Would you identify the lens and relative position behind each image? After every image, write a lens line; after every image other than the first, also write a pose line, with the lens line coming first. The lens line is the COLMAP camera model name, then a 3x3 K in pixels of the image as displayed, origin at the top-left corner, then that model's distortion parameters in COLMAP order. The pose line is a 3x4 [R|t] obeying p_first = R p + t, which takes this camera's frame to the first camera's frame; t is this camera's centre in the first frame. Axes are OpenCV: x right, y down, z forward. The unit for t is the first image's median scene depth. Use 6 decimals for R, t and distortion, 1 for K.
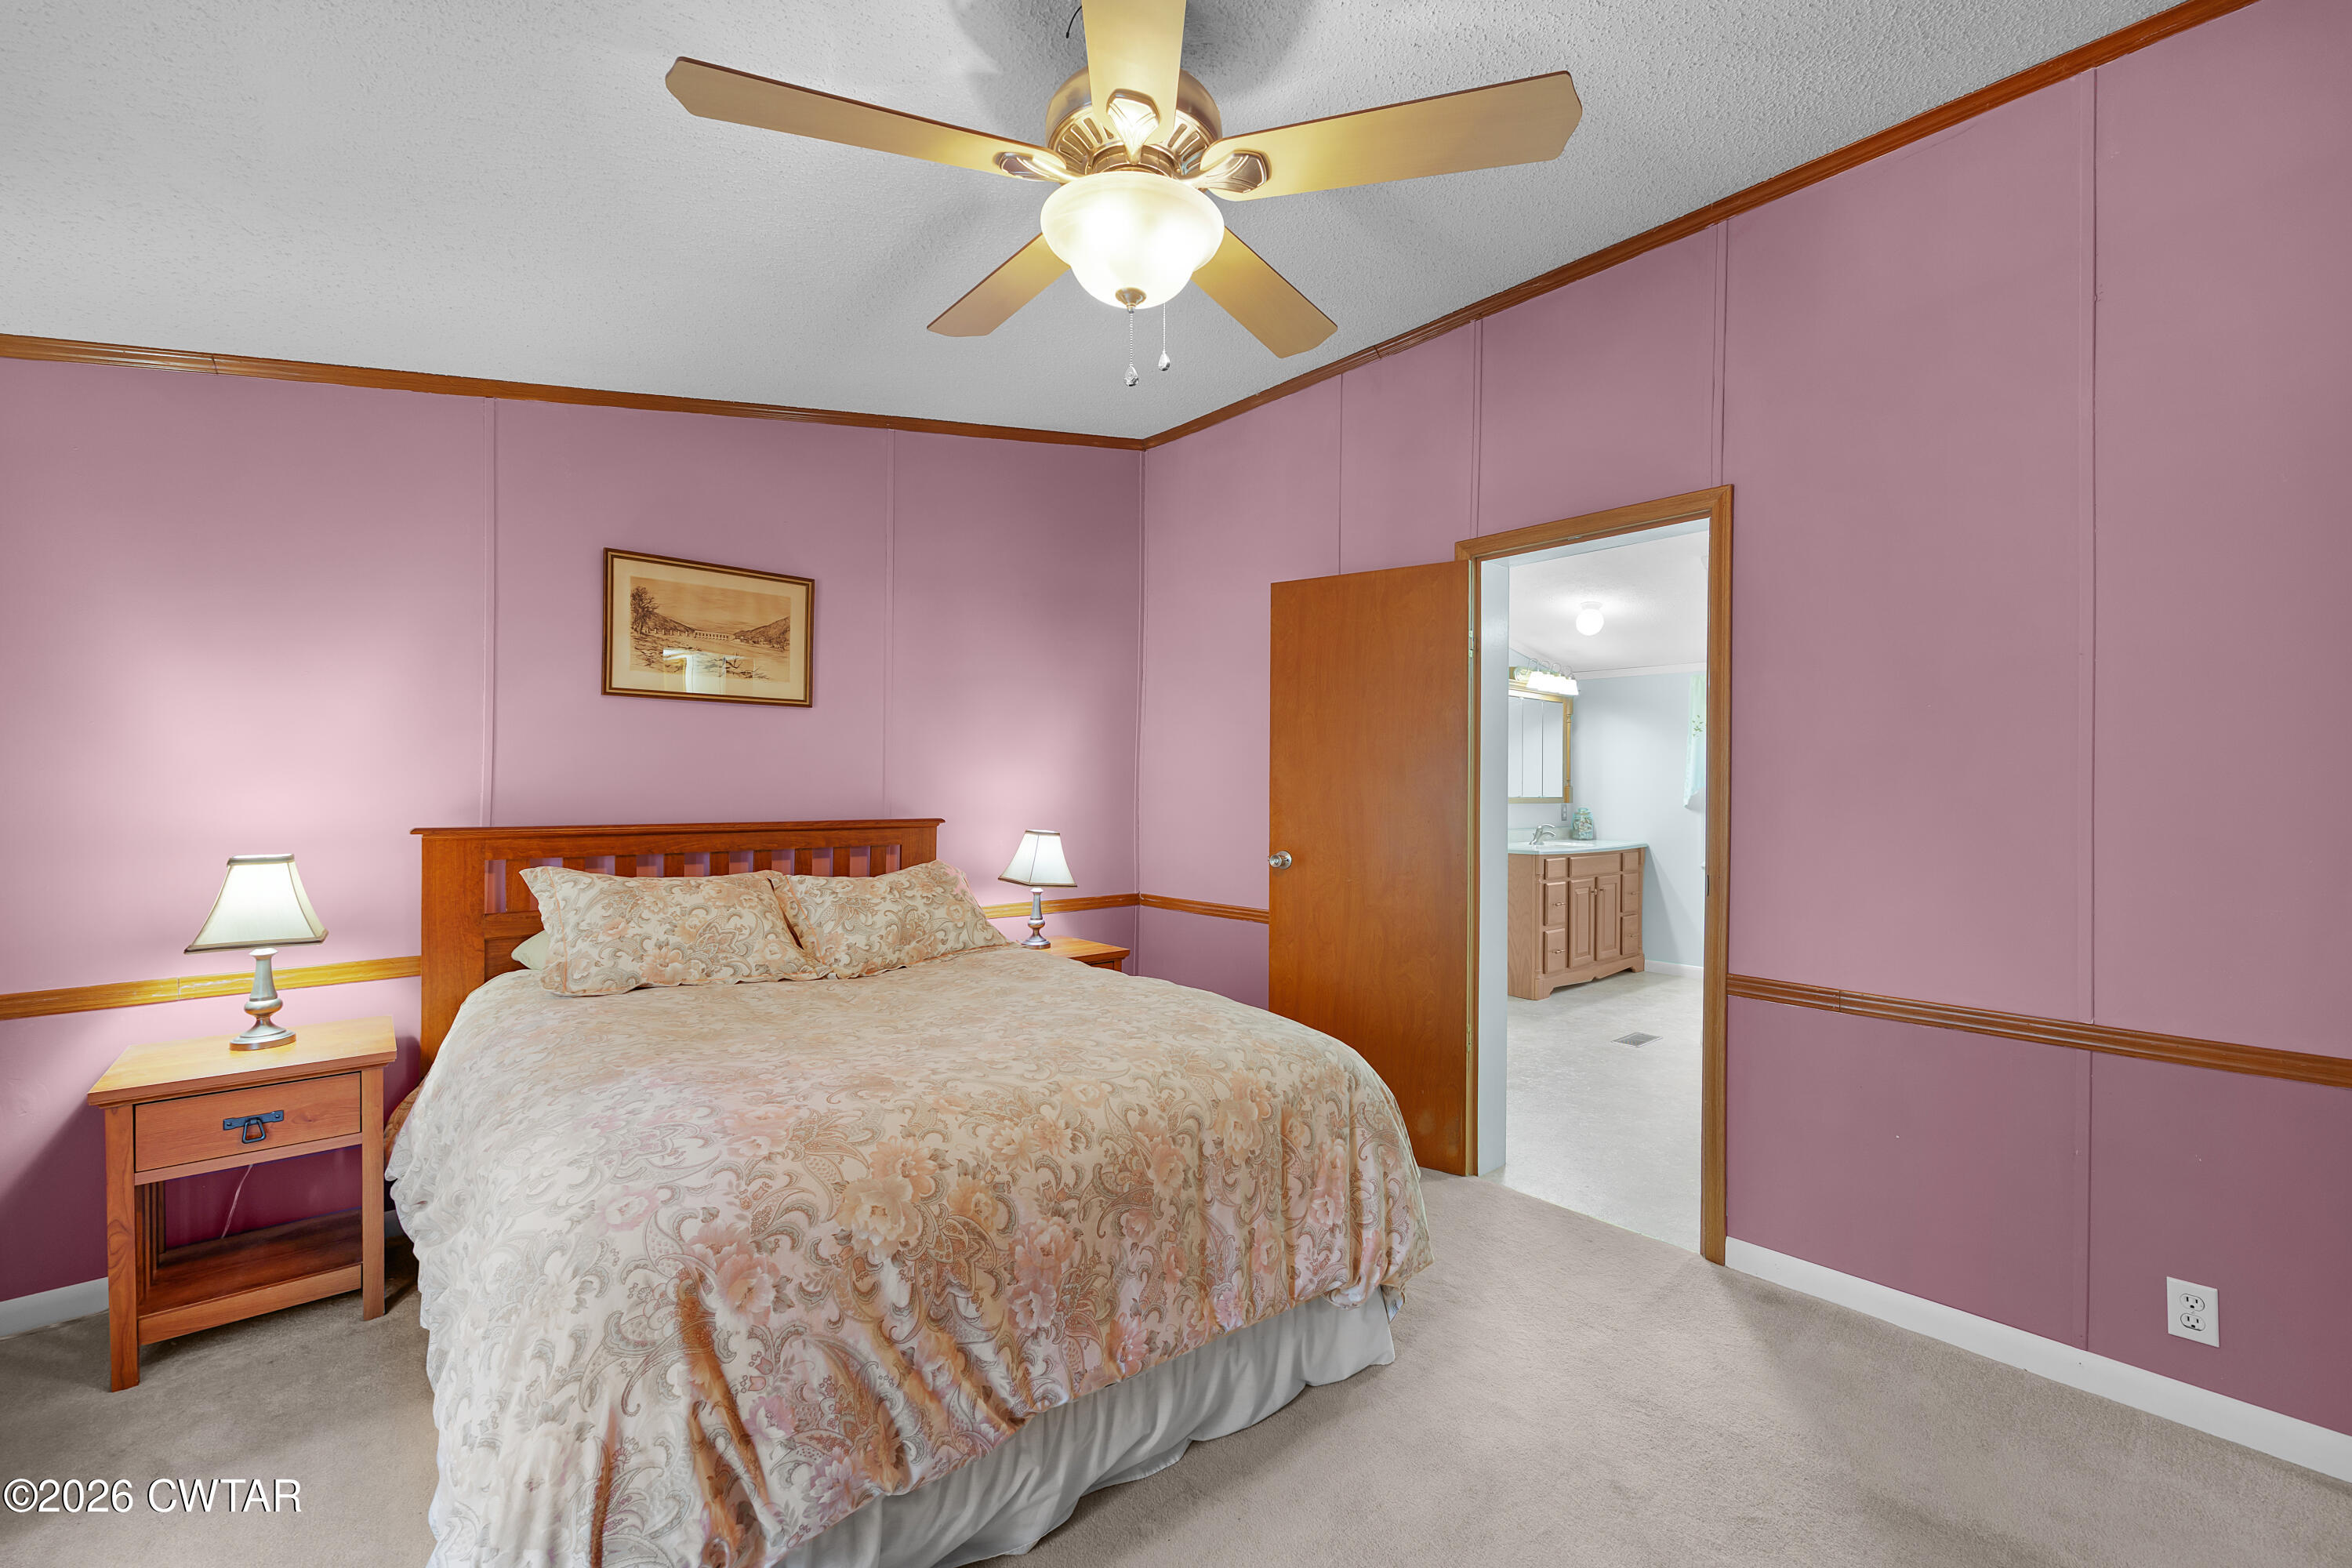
lens RADIAL K [[973.2, 0, 1179.5], [0, 973.2, 799.6], [0, 0, 1]] dist [0.000697, 0.000089]
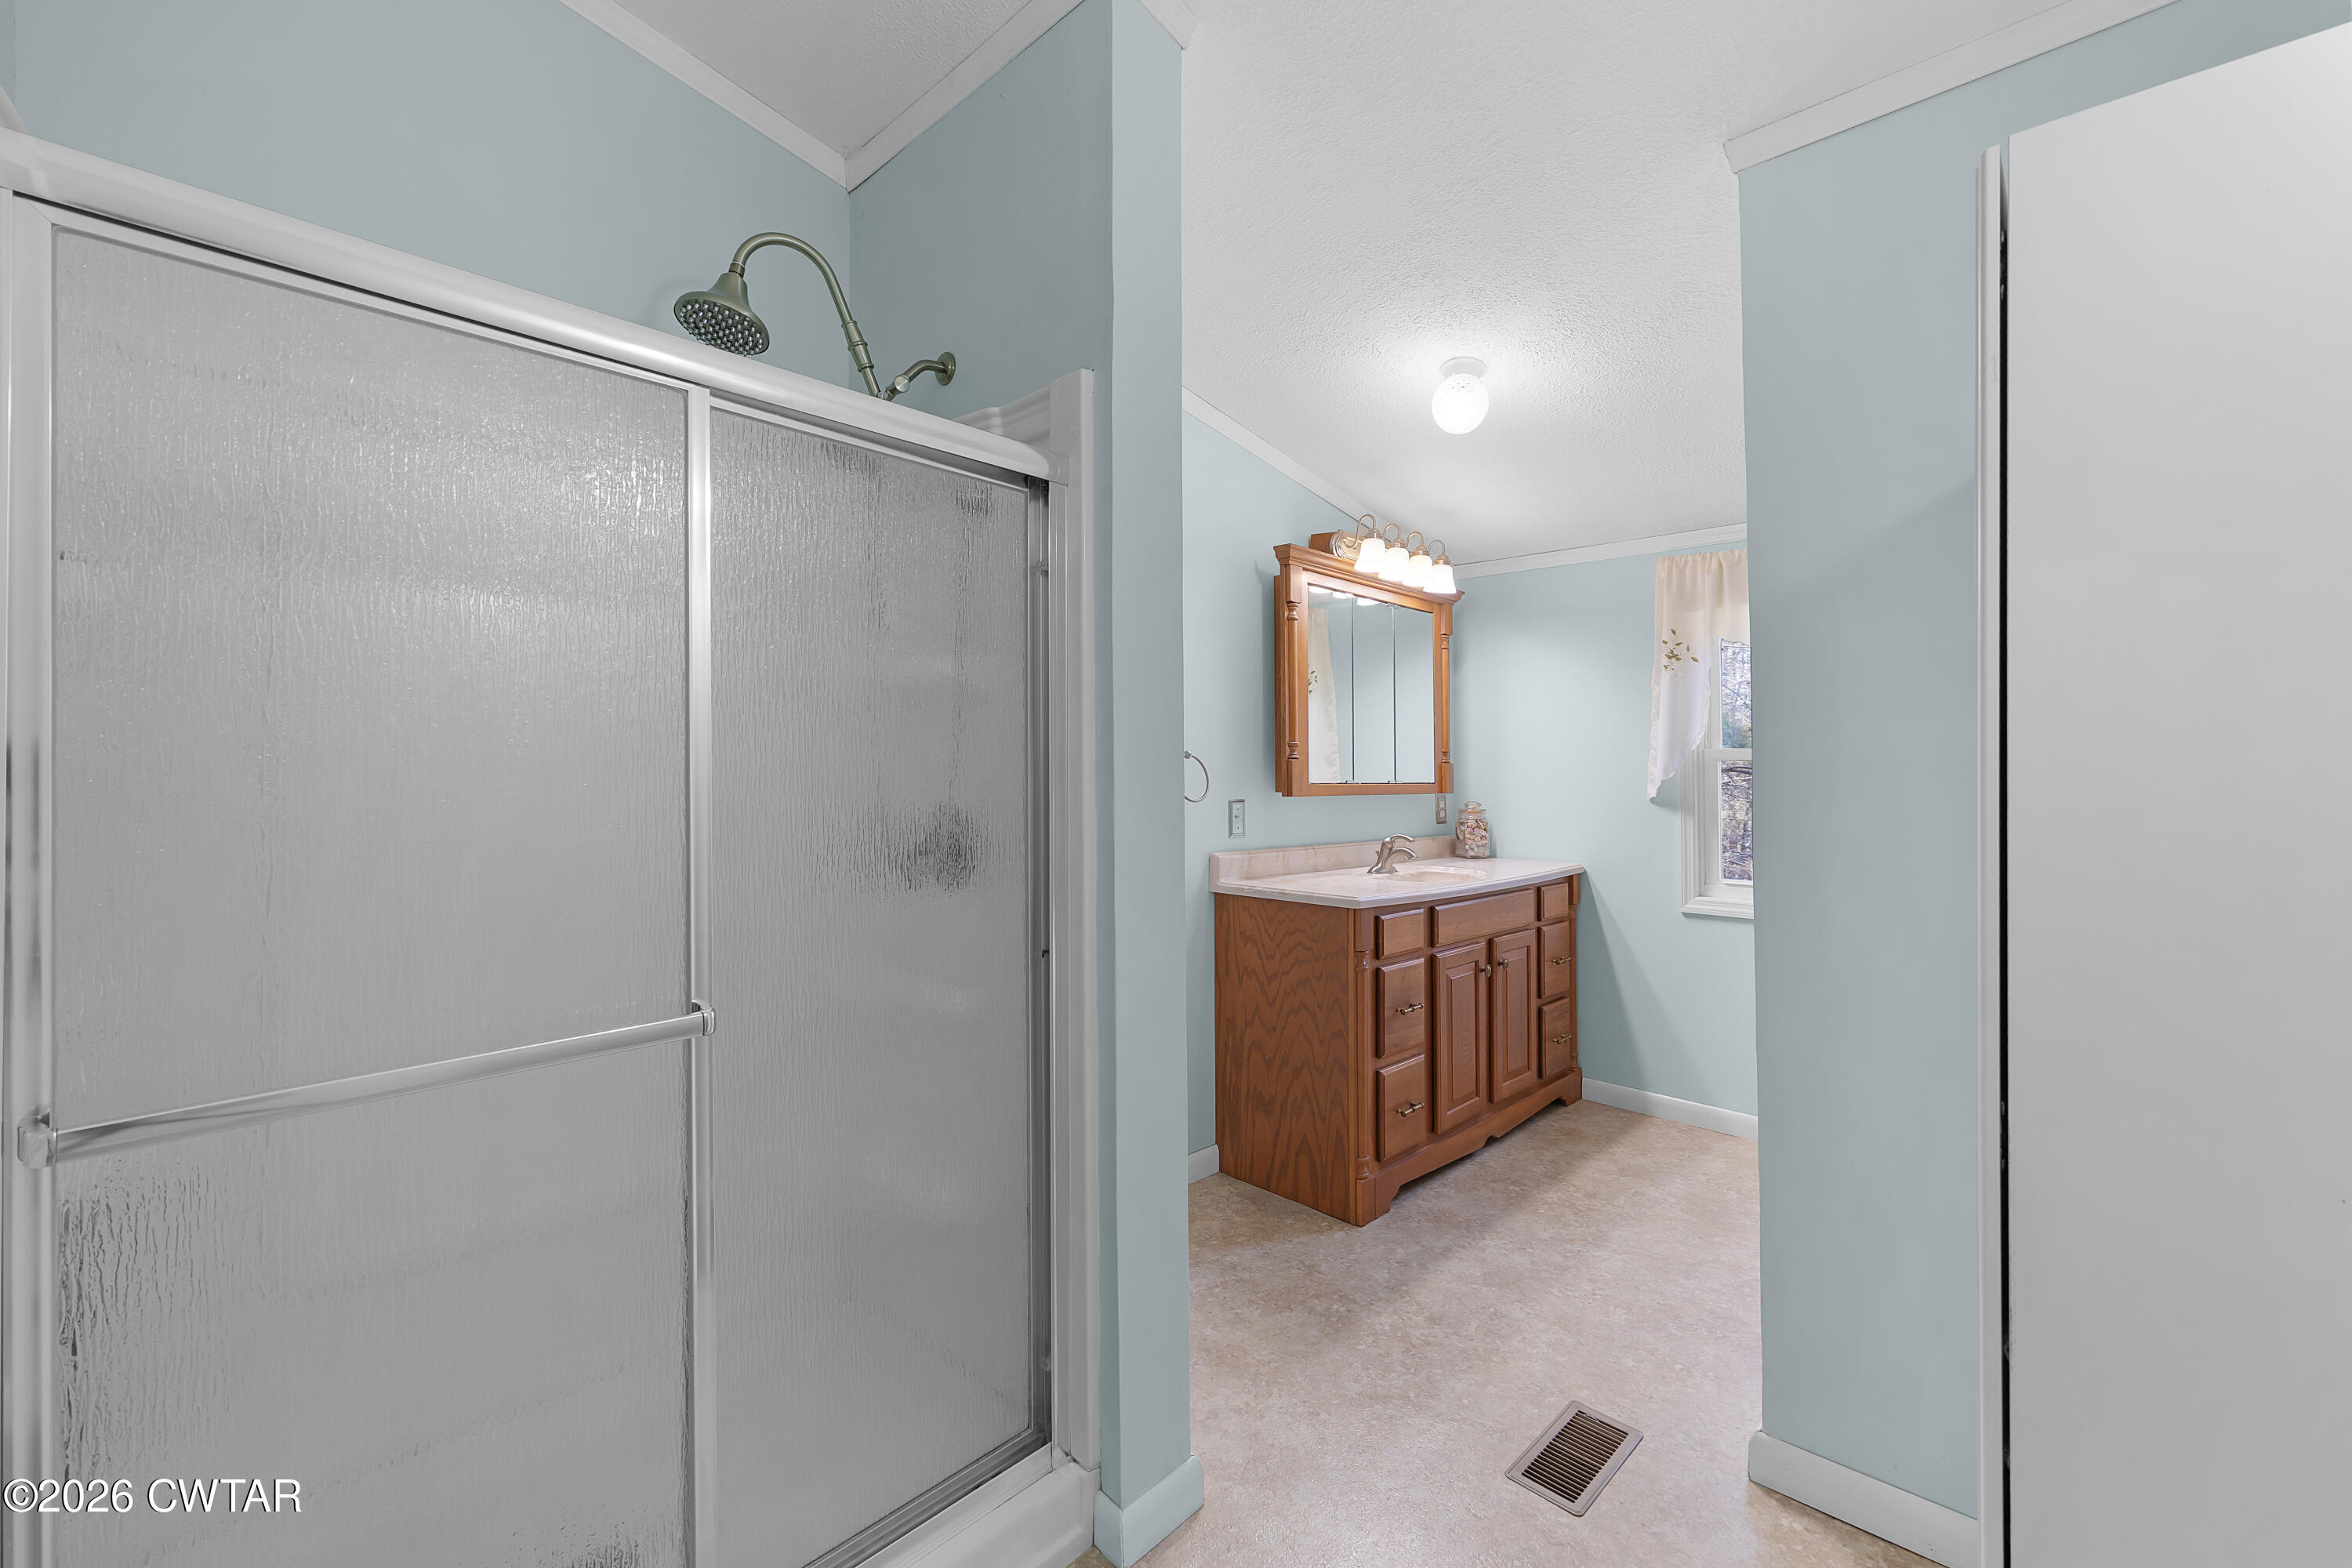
lens RADIAL K [[993.4, 0, 1177.9], [0, 993.4, 774.8], [0, 0, 1]] dist [0.000258, 0.000003]
pose [[0.997529, -0.008919, 0.069683, 0.226071], [0.009629, 0.999905, -0.009860, -0.003161], [-0.069589, 0.010507, 0.997520, 0.483583]]
